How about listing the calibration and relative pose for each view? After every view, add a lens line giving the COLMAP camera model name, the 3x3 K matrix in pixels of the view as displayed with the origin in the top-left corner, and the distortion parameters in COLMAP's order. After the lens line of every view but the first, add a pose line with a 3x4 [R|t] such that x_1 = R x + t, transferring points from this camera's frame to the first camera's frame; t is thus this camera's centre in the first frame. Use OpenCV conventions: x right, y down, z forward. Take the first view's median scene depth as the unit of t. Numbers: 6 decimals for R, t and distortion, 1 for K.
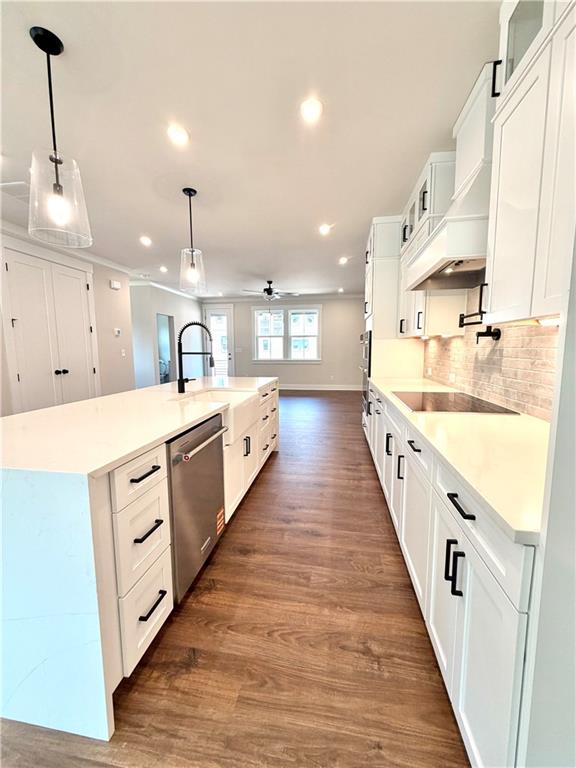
lens RADIAL K [[306.4, 0, 288.0], [0, 306.4, 384.0], [0, 0, 1]] dist [0.000038, 0.000593]
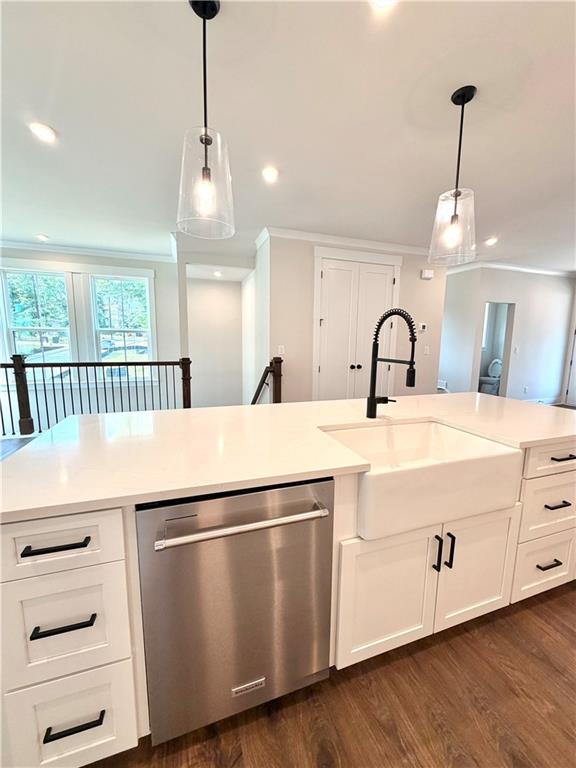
lens RADIAL K [[306.4, 0, 288.0], [0, 306.4, 384.0], [0, 0, 1]] dist [0.000038, 0.000593]
pose [[0.470873, 0.130959, -0.872427, 0.144626], [-0.114855, 0.989604, 0.086558, -0.080920], [0.874693, 0.059445, 0.481019, 0.510699]]
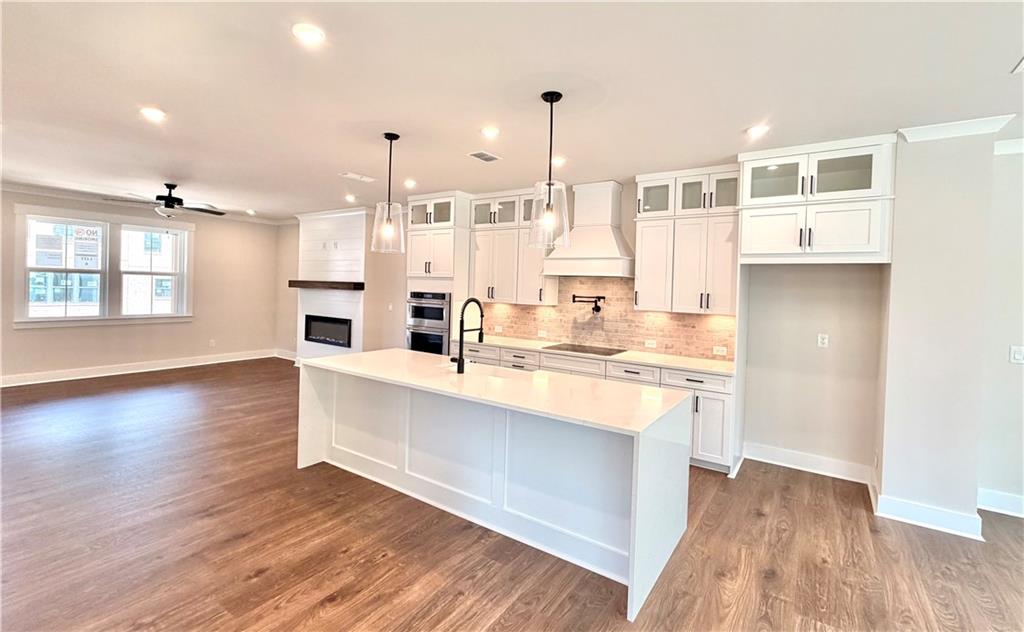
lens RADIAL K [[444.4, 0, 513.1], [0, 444.4, 295.0], [0, 0, 1]] dist [-0.000016, 0.000018]
pose [[0.430721, 0.001347, 0.902484, -1.506879], [0.075278, 0.996460, -0.037415, -0.145358], [-0.899340, 0.084053, 0.429095, 0.252748]]
